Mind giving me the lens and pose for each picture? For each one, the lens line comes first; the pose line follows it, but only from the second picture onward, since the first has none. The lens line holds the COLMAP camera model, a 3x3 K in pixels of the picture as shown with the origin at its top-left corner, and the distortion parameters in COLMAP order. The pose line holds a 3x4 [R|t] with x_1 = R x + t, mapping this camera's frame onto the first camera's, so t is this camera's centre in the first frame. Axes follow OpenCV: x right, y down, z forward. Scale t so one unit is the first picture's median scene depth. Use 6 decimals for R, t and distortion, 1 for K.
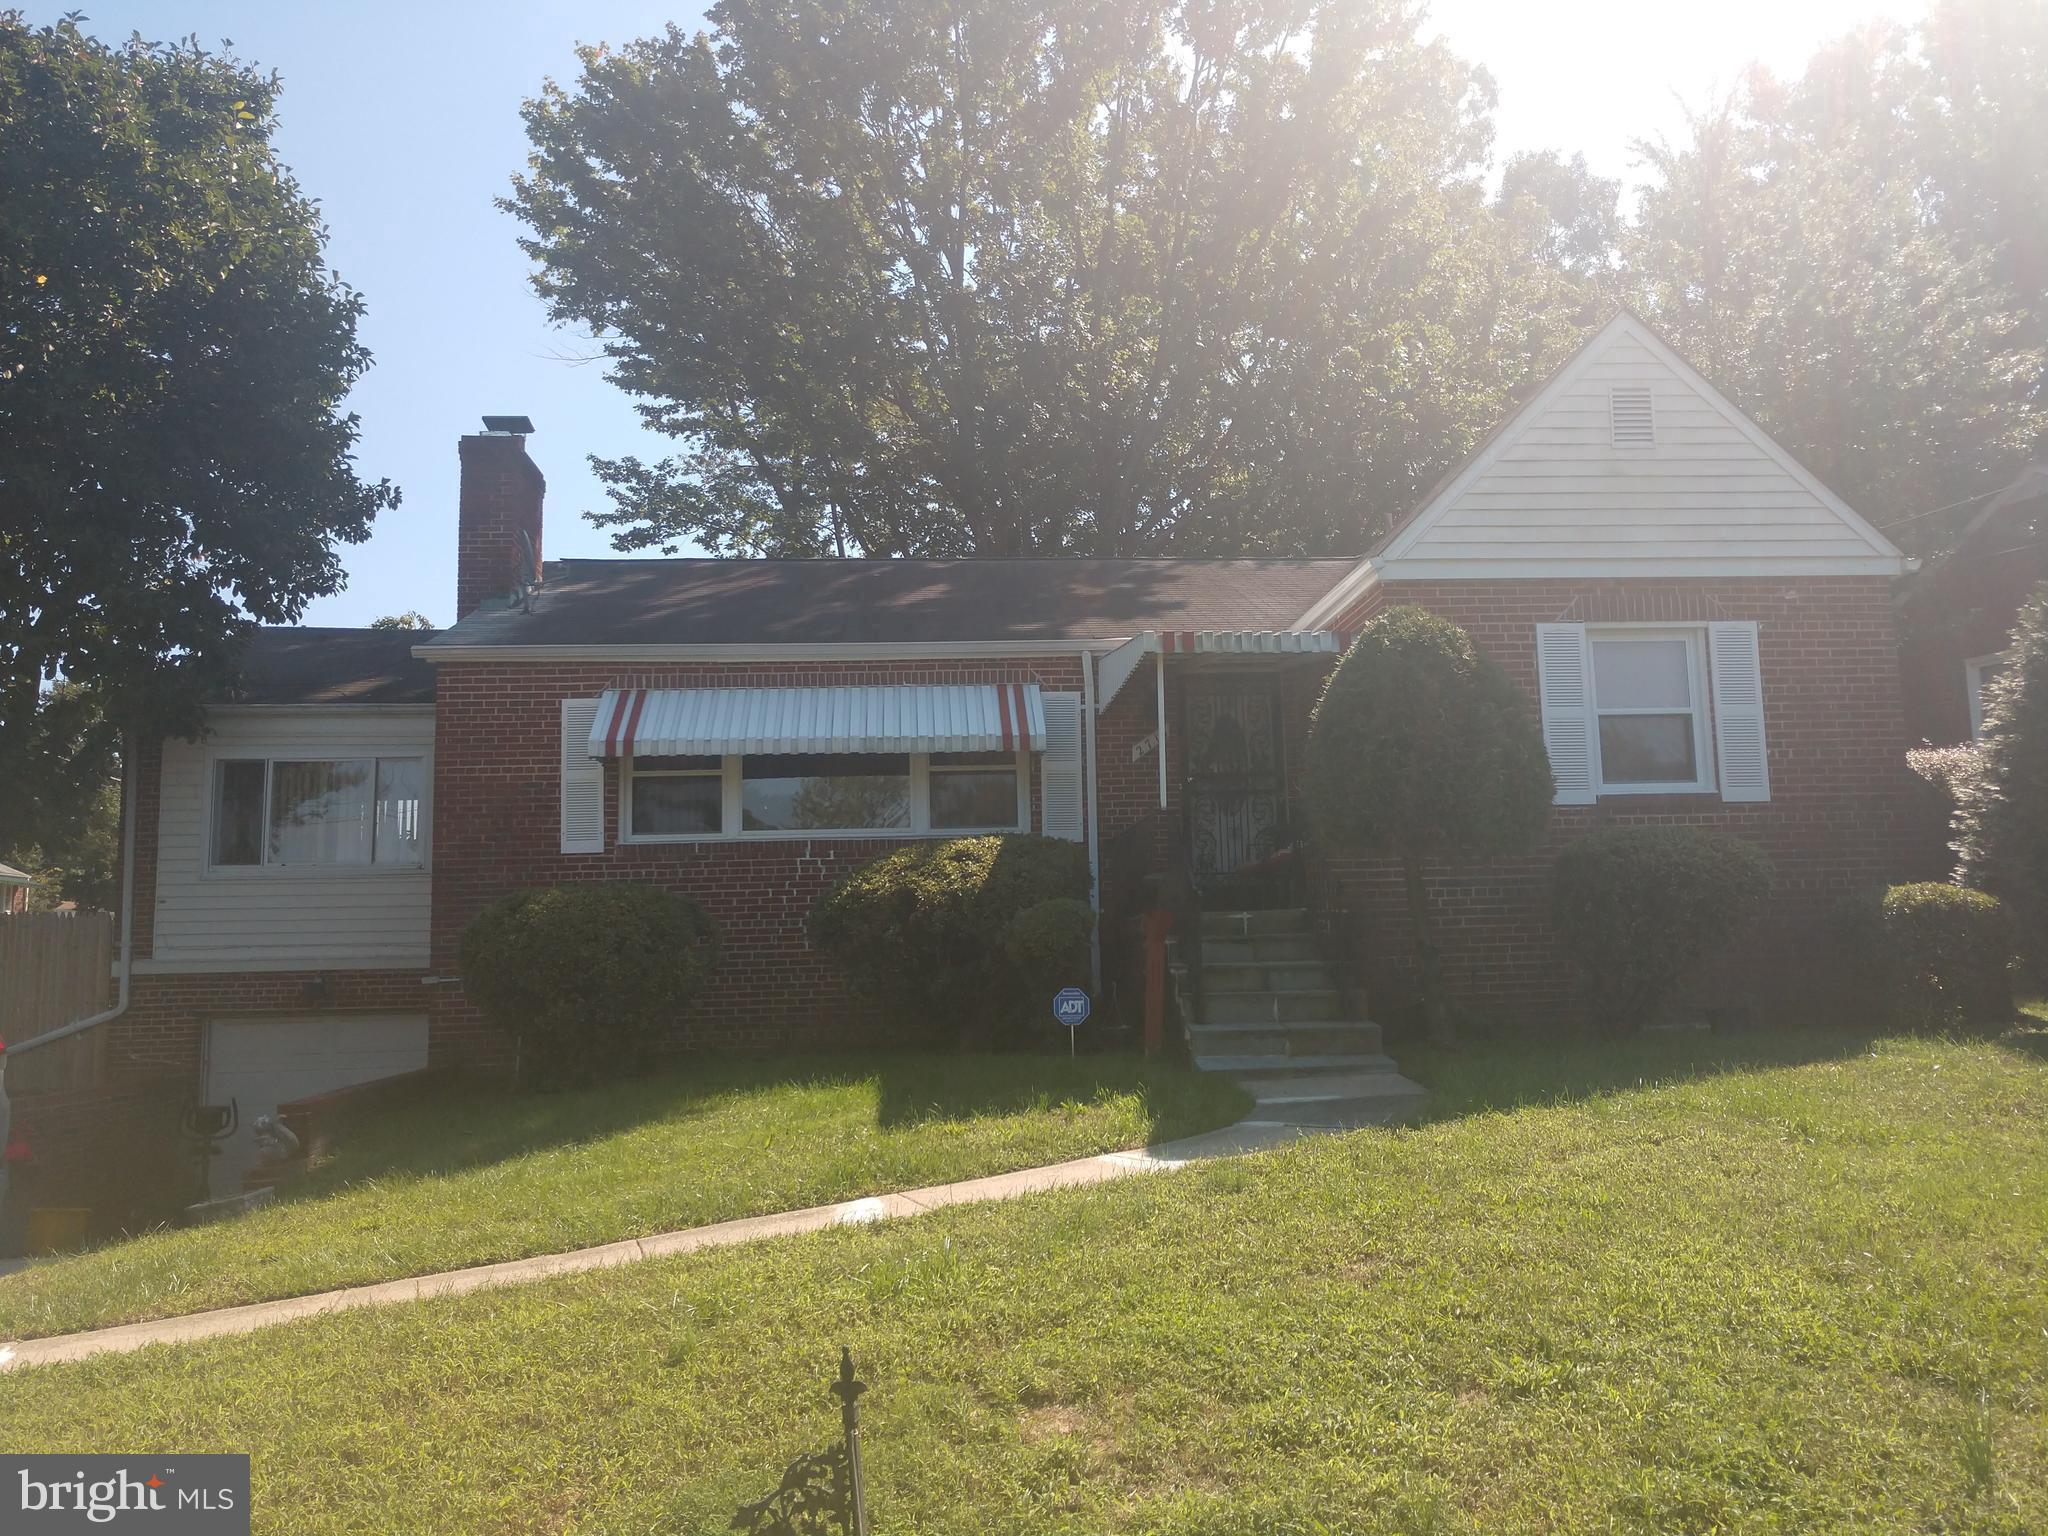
lens RADIAL K [[1600.2, 0, 1029.3], [0, 1600.2, 789.3], [0, 0, 1]] dist [0.011645, 0.007892]
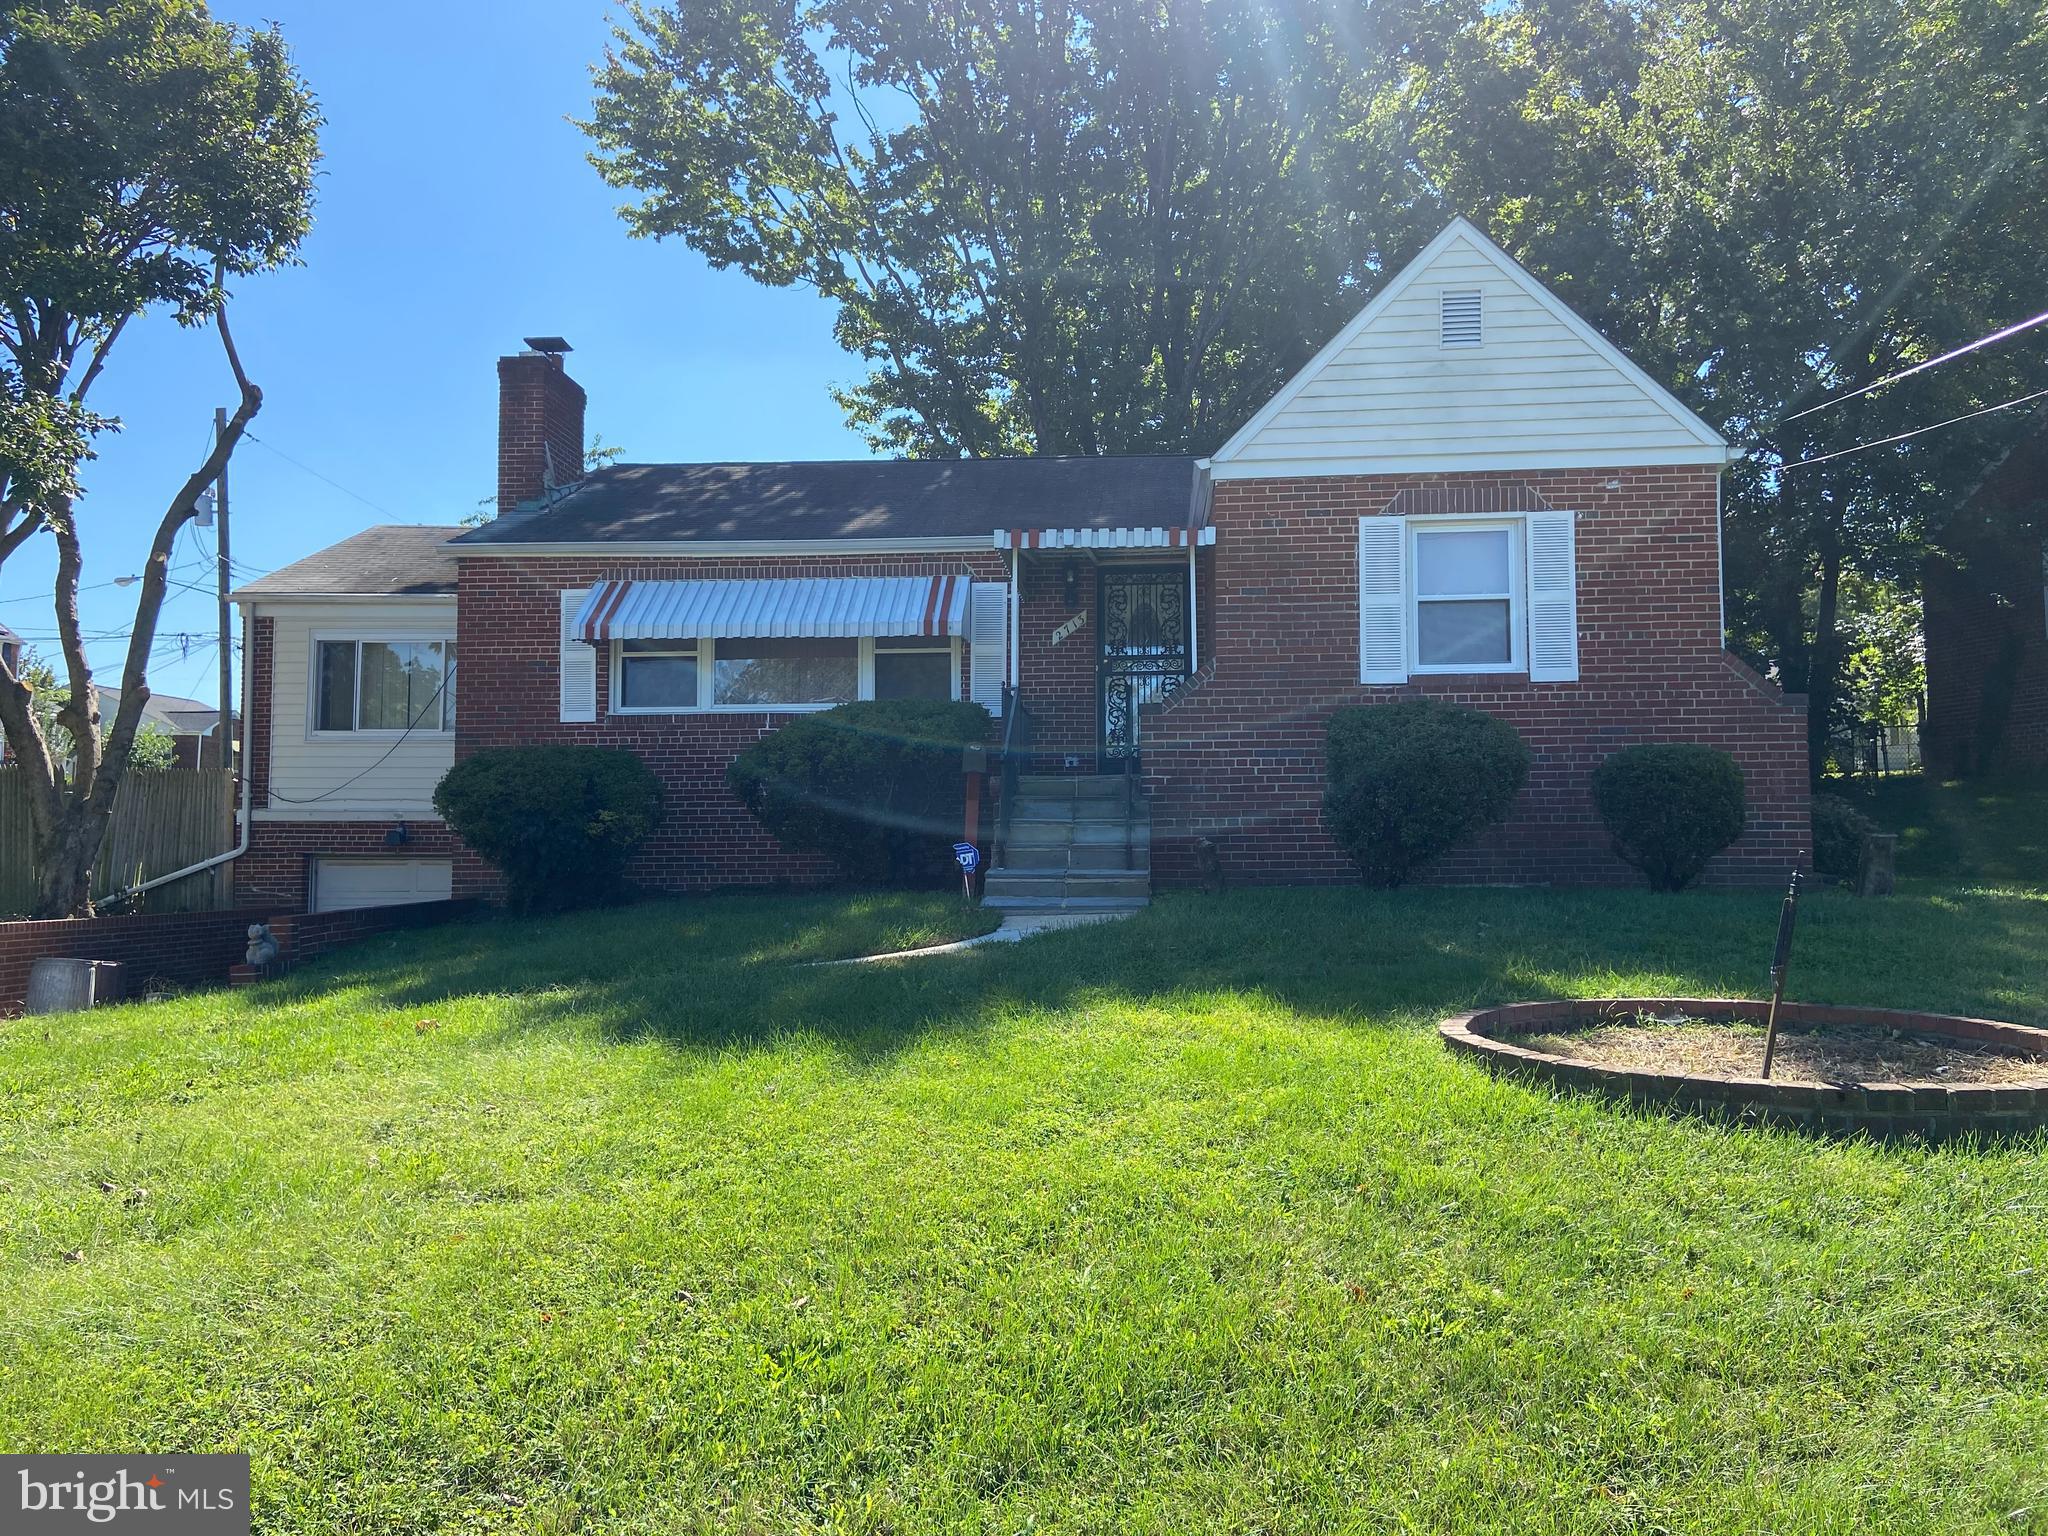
lens RADIAL K [[1552.1, 0, 1080.7], [0, 1552.1, 781.5], [0, 0, 1]] dist [0.093372, -0.039833]
pose [[0.988814, 0.013592, -0.148532, 0.254409], [-0.003561, 0.997707, 0.067591, 0.004483], [0.149110, -0.066306, 0.986595, -0.078278]]
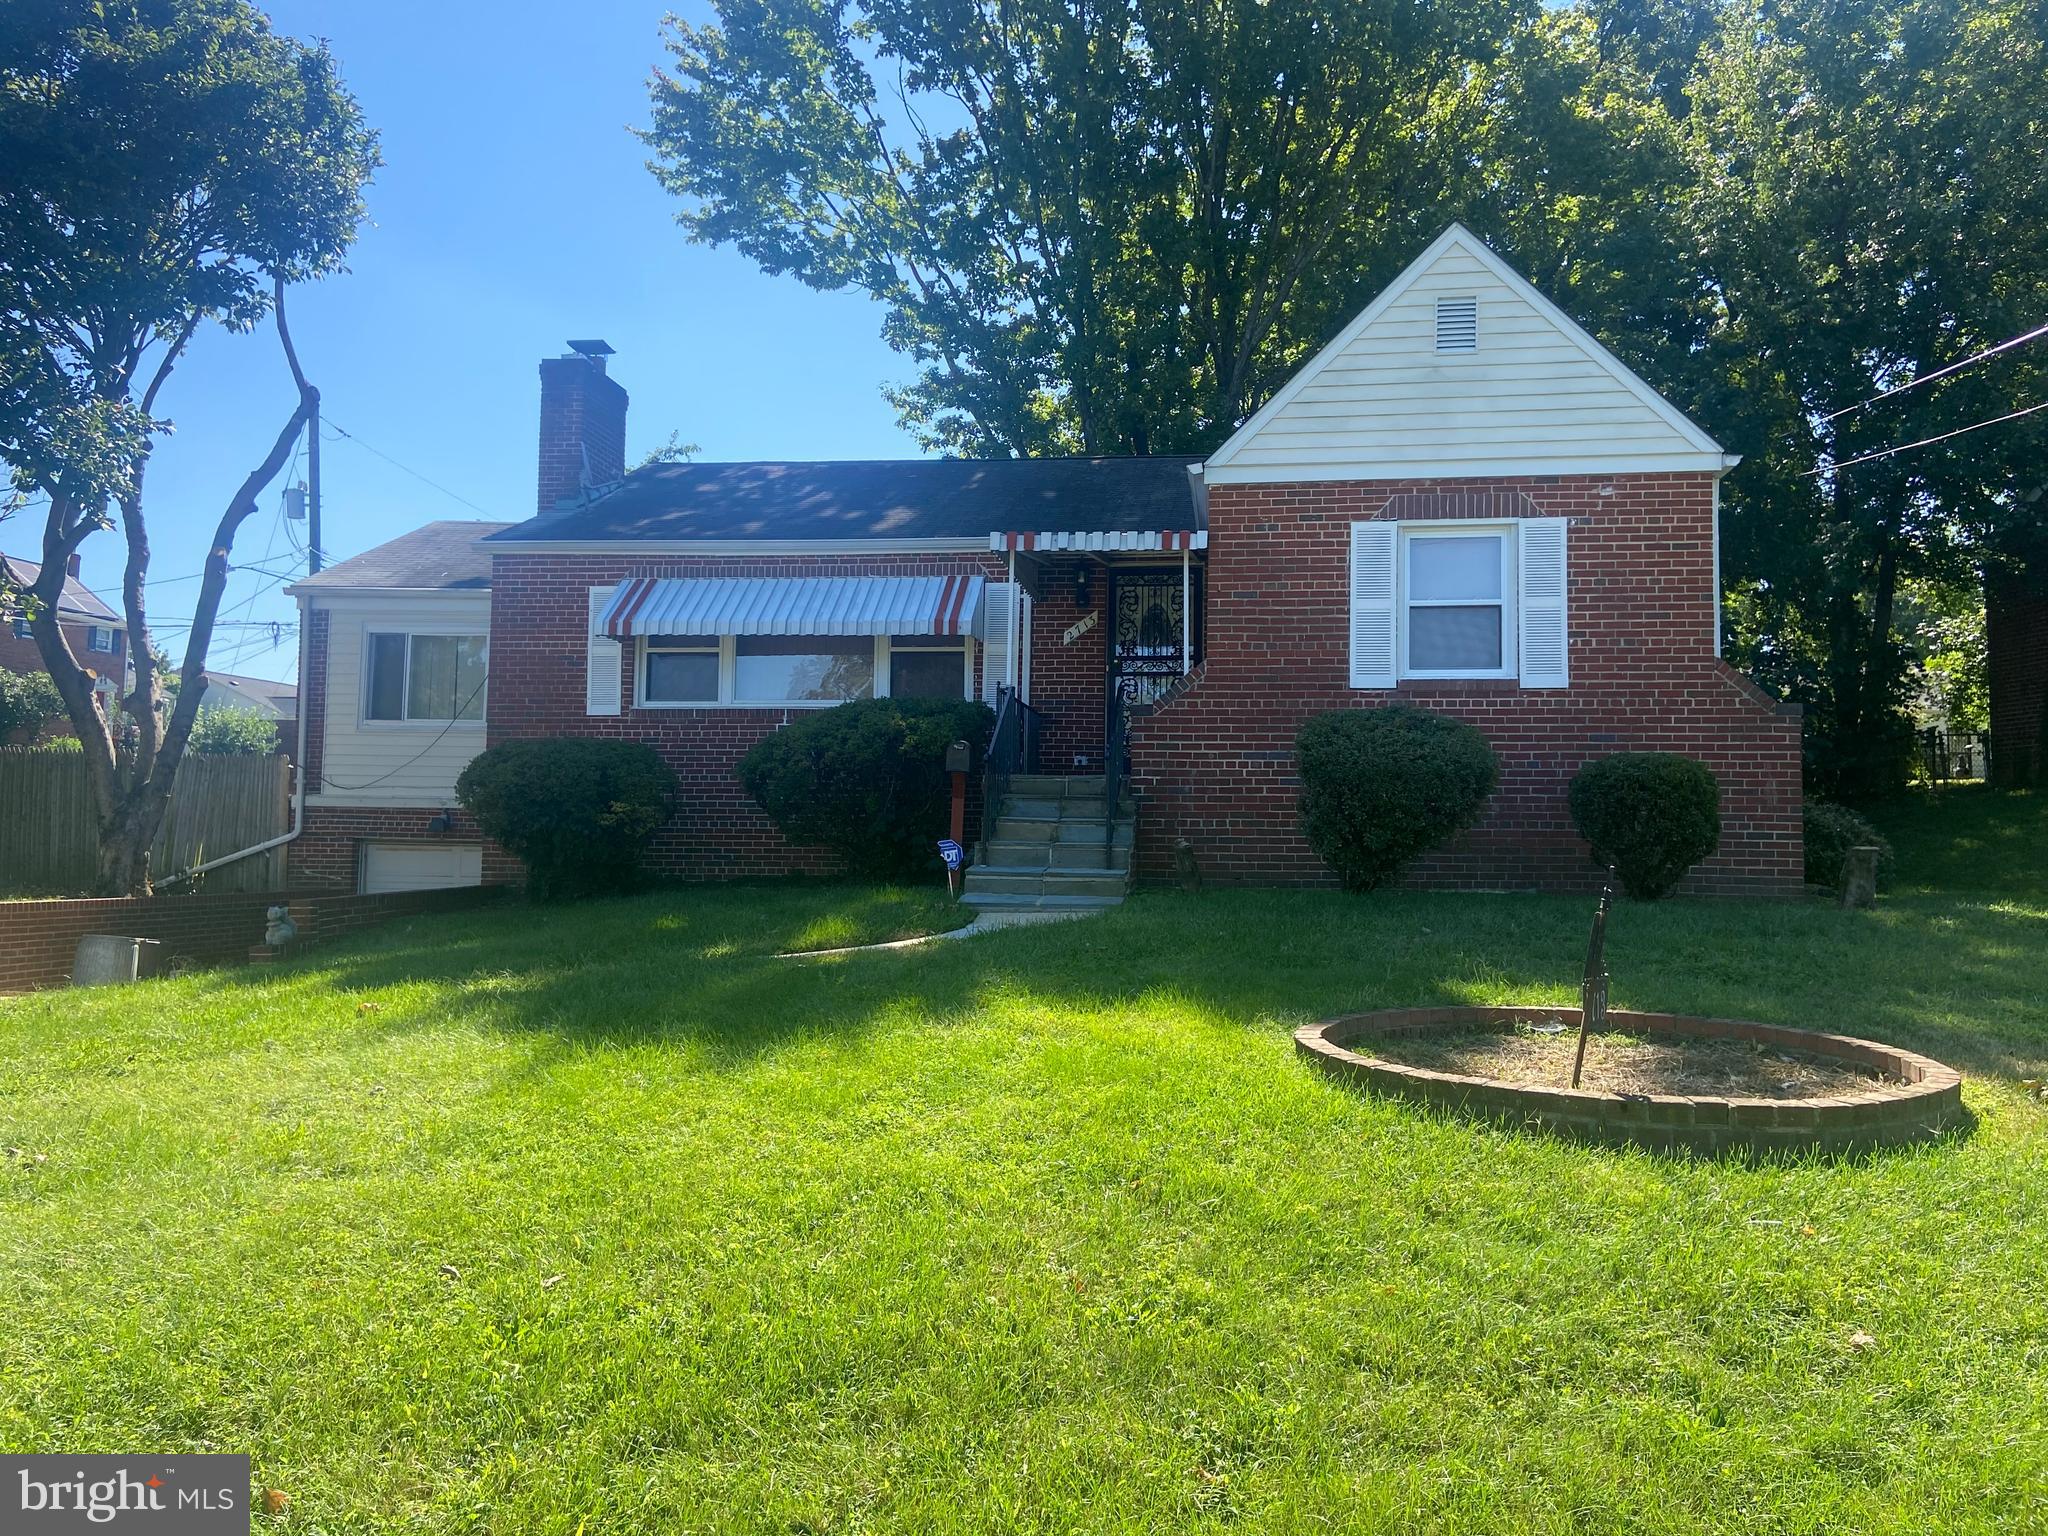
lens RADIAL K [[1552.1, 0, 1100.0], [0, 1552.1, 774.0], [0, 0, 1]] dist [0.093372, -0.039833]
pose [[0.979415, 0.027621, -0.199956, 0.322160], [-0.014442, 0.997644, 0.067069, -0.000450], [0.201338, -0.062800, 0.977507, -0.078401]]
